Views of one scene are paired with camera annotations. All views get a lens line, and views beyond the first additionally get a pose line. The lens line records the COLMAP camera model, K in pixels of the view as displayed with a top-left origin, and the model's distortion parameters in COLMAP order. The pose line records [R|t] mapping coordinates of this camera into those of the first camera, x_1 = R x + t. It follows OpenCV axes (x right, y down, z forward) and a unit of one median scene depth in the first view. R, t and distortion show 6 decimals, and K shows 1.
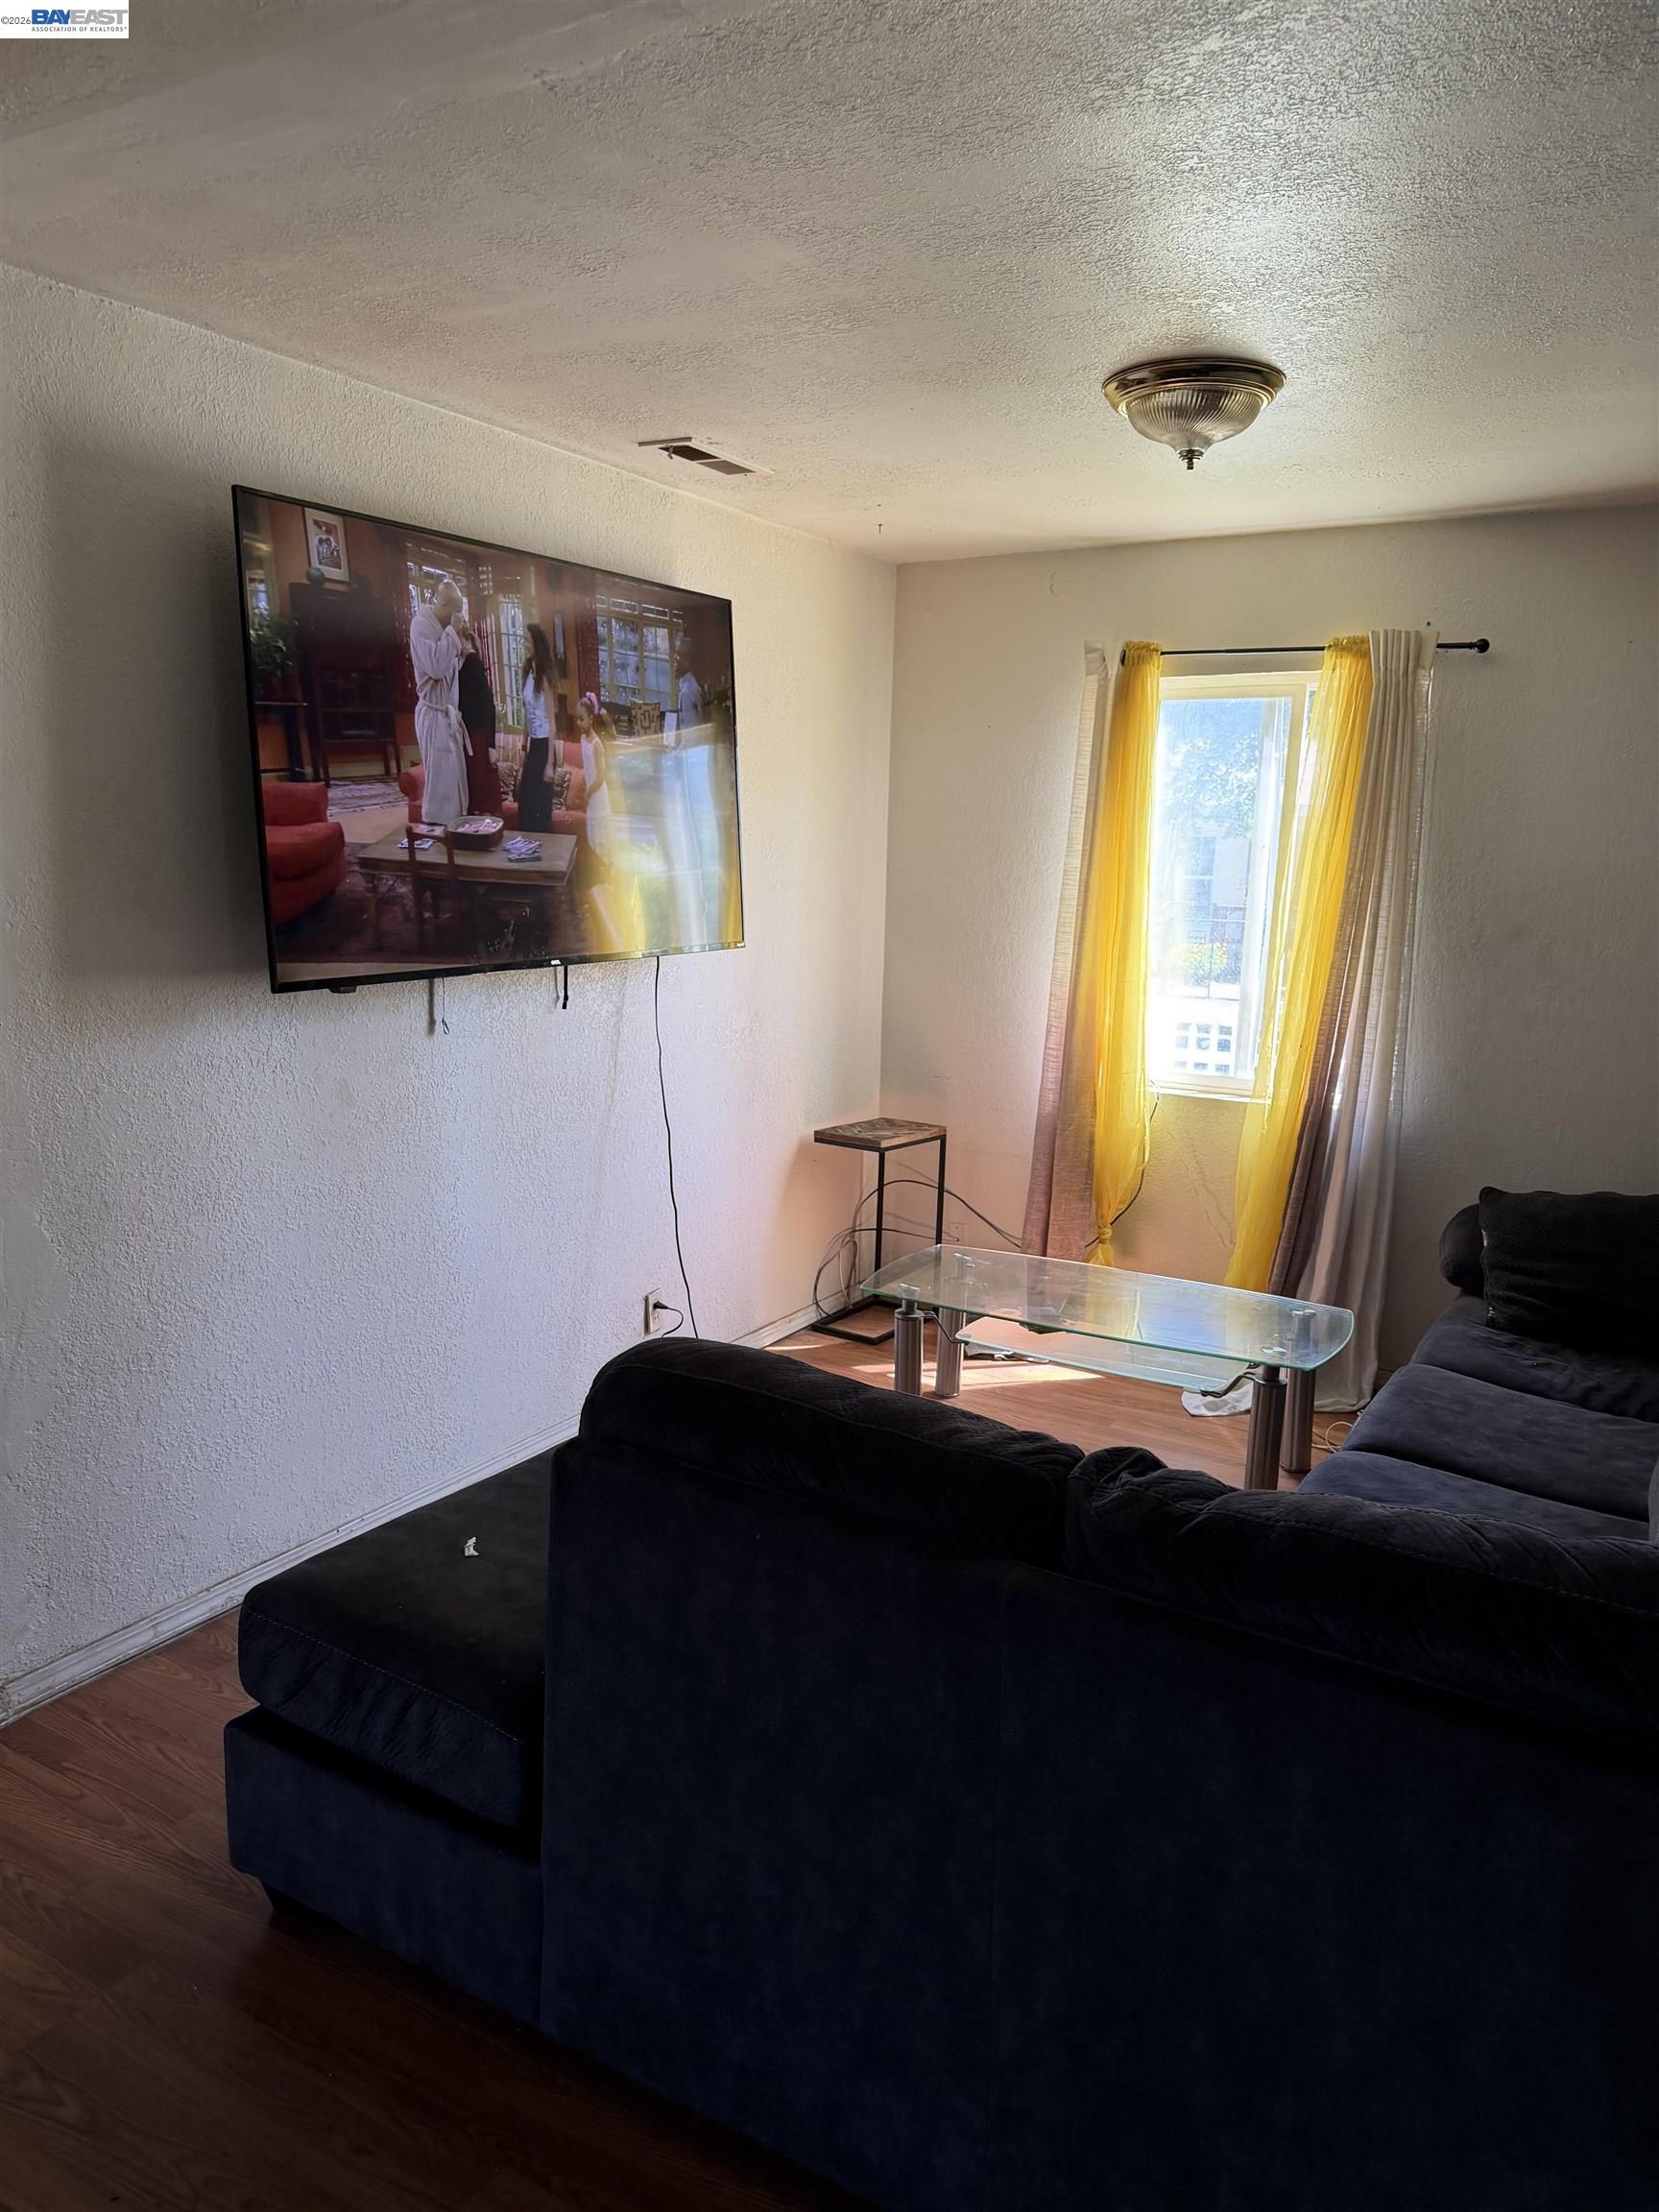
lens RADIAL K [[1557.0, 0, 836.1], [0, 1557.0, 1116.5], [0, 0, 1]] dist [0.021517, -0.016779]
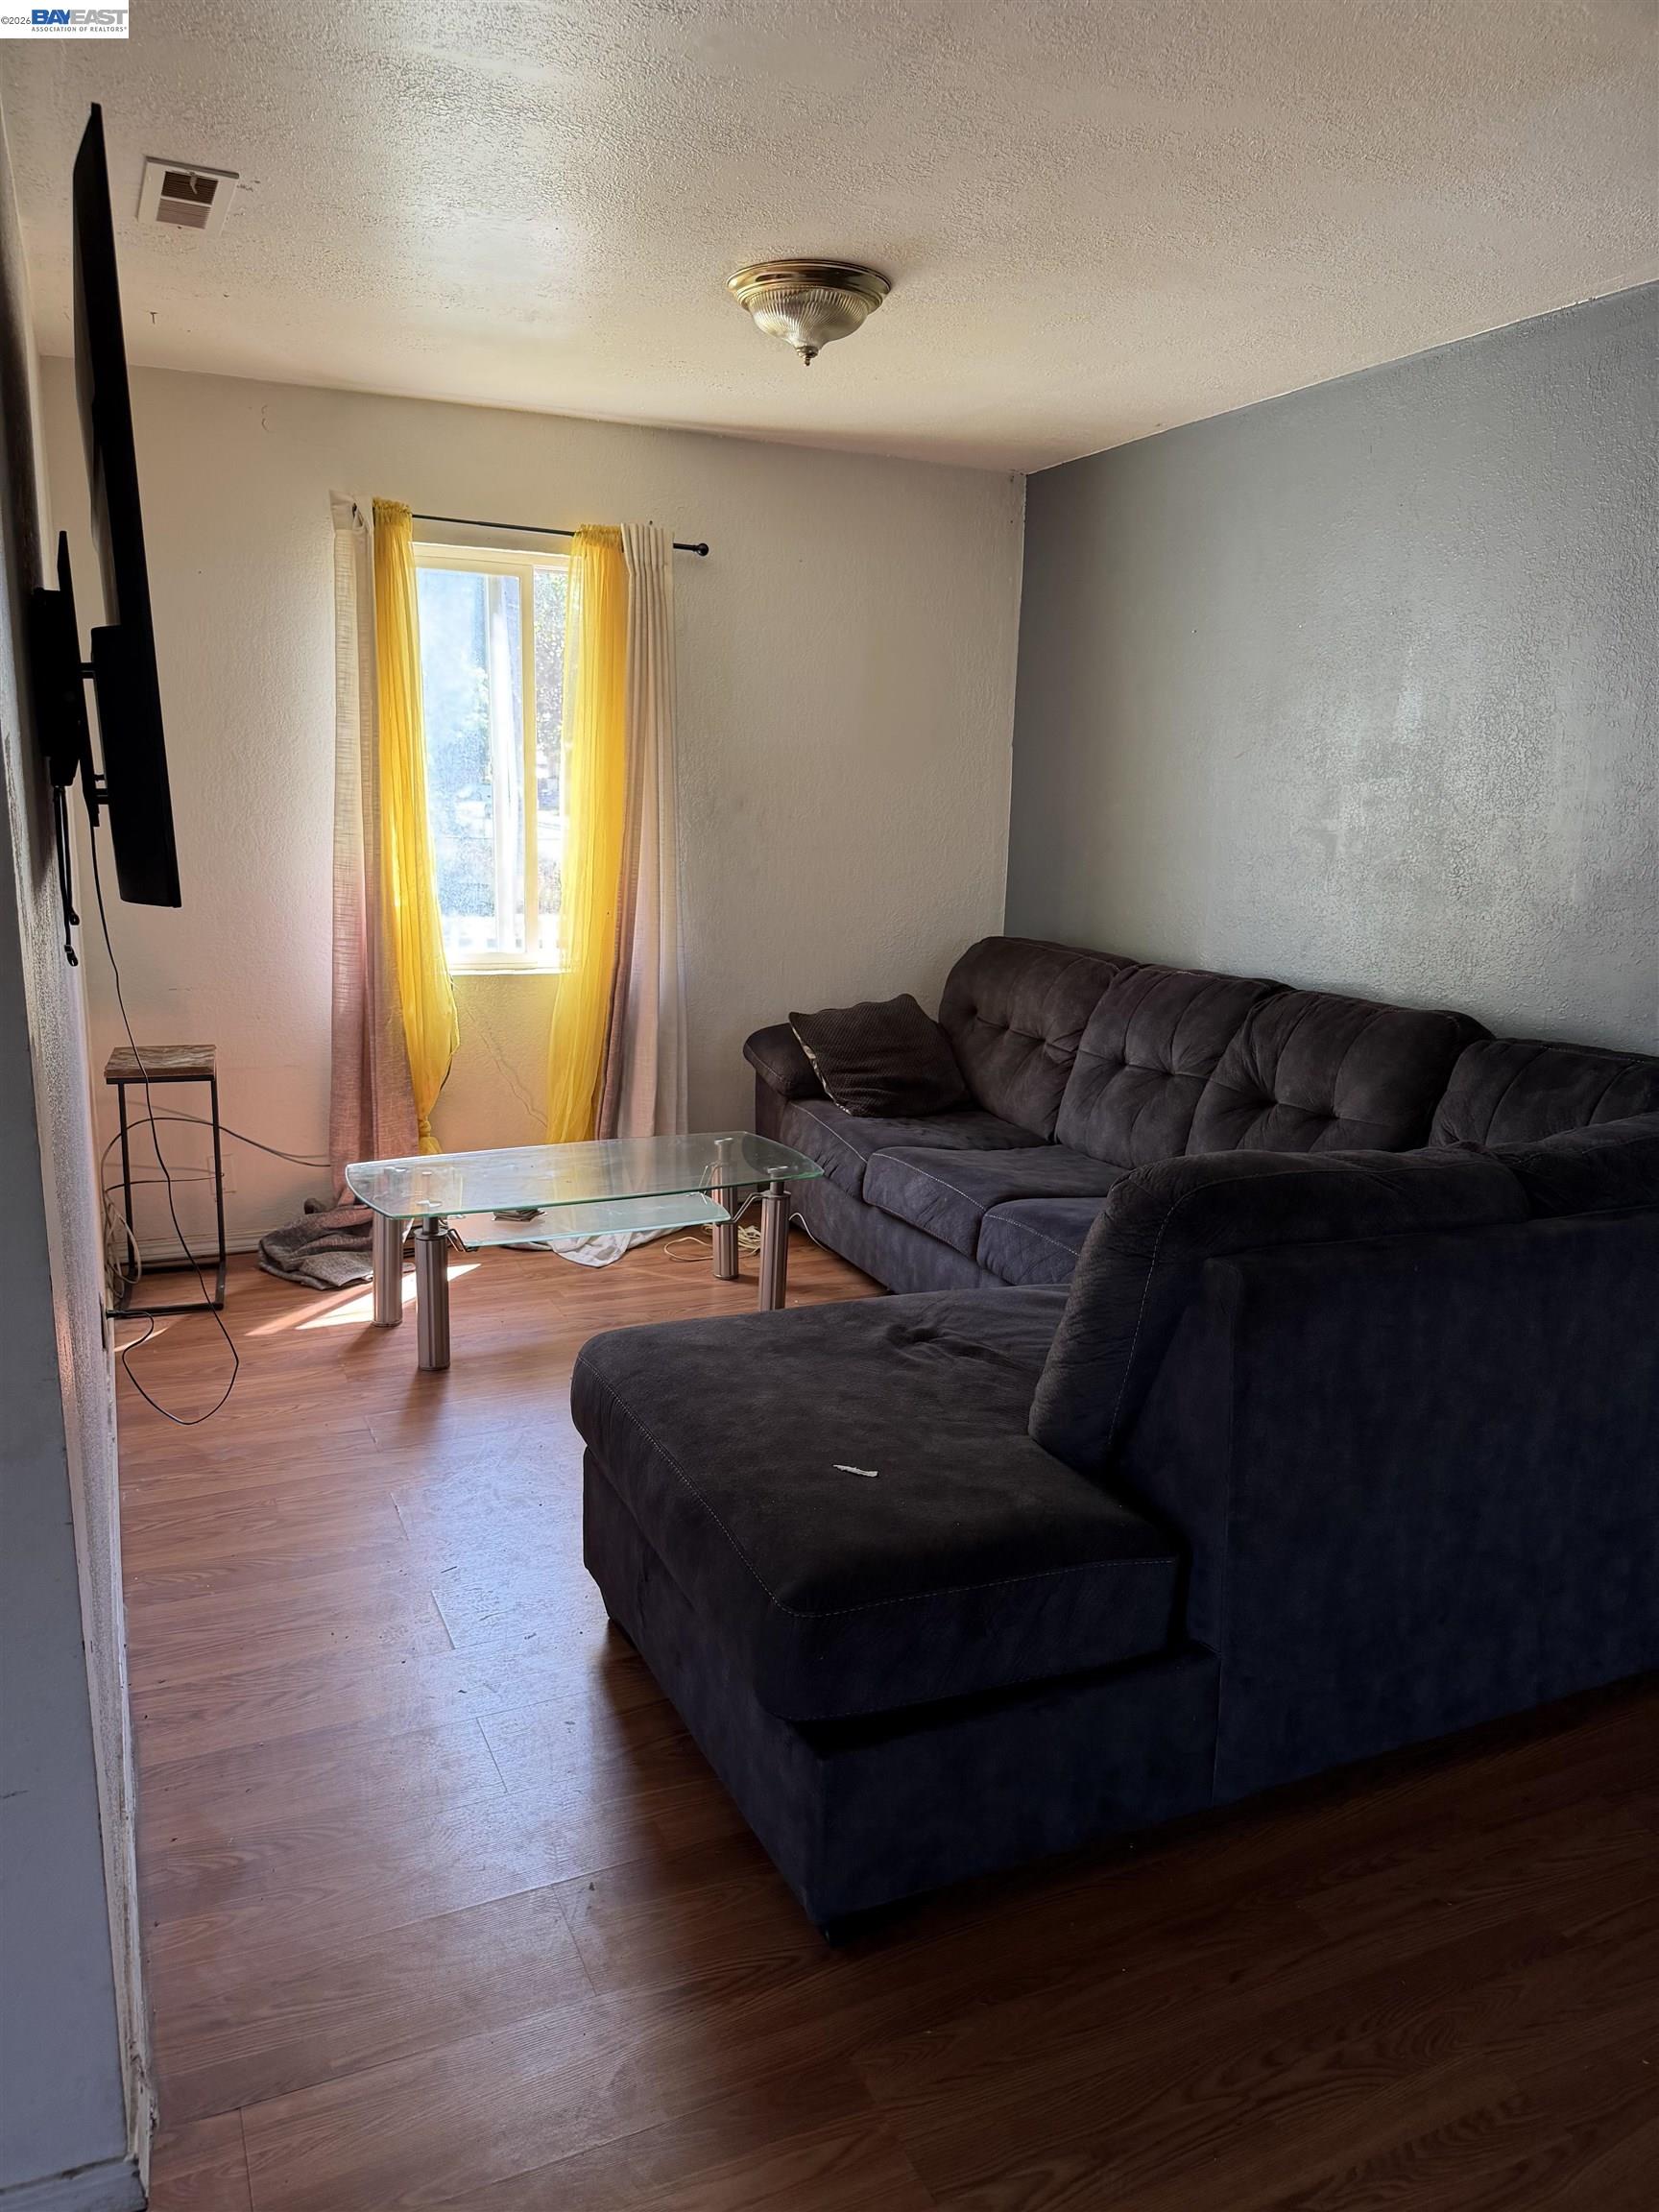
lens RADIAL K [[1557.0, 0, 835.5], [0, 1557.0, 1099.1], [0, 0, 1]] dist [0.021517, -0.016779]
pose [[0.560092, -0.174349, 0.809876, -0.507512], [0.130681, 0.983958, 0.121449, -0.027573], [-0.818058, 0.037813, 0.573891, 0.259404]]
